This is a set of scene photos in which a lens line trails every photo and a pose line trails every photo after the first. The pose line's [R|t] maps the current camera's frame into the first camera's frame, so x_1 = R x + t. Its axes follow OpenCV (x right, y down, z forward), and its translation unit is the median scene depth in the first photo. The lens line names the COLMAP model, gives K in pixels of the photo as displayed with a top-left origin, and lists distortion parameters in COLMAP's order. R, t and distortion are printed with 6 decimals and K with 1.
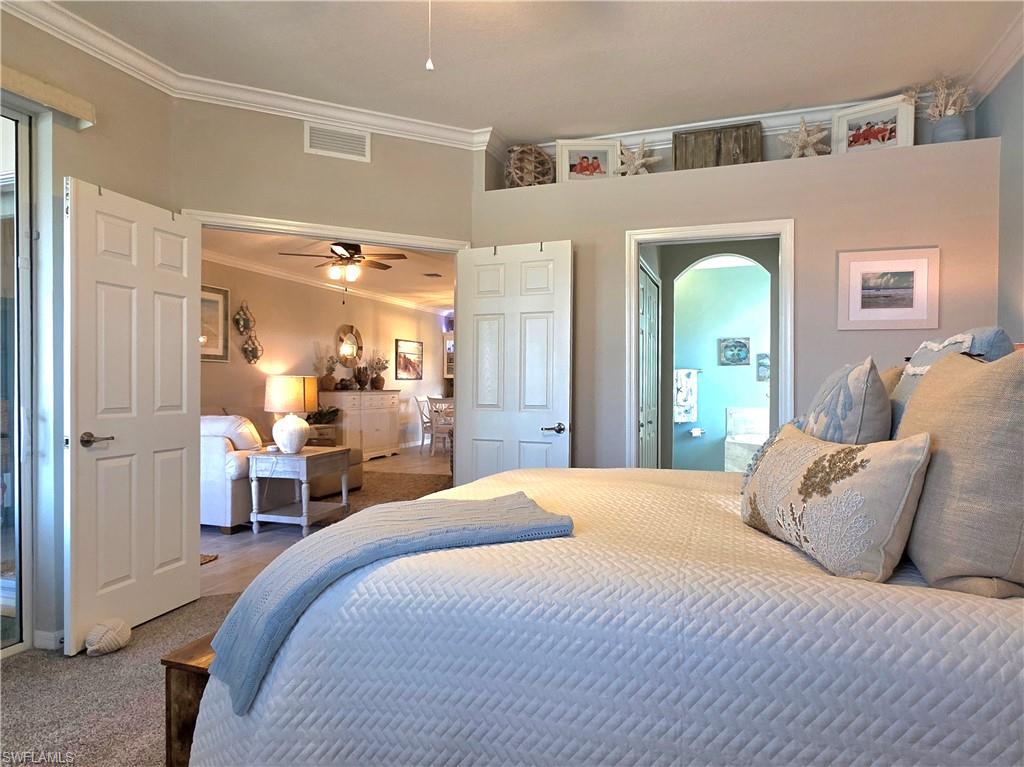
lens RADIAL K [[642.8, 0, 530.9], [0, 642.8, 404.2], [0, 0, 1]] dist [0.004006, 0.000490]
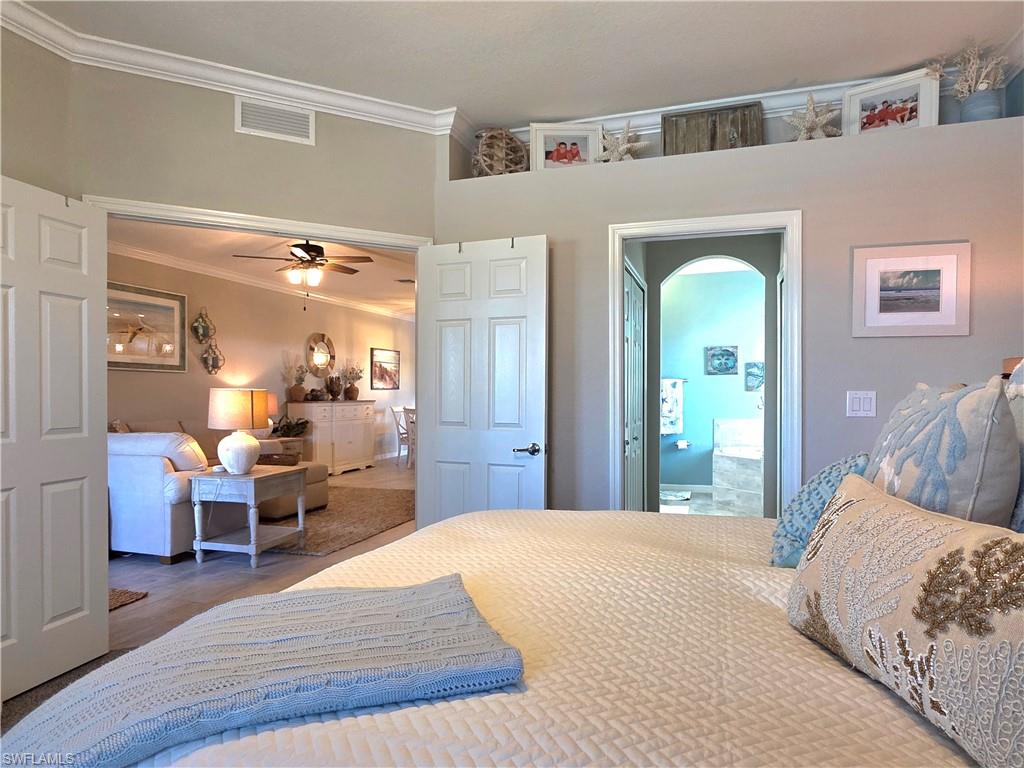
lens RADIAL K [[624.9, 0, 512.3], [0, 624.9, 402.2], [0, 0, 1]] dist [0.000346, 0.000797]
pose [[0.999983, -0.000511, -0.005866, 0.019412], [0.000431, 0.999908, -0.013570, -0.014740], [0.005872, 0.013567, 0.999891, 0.141313]]
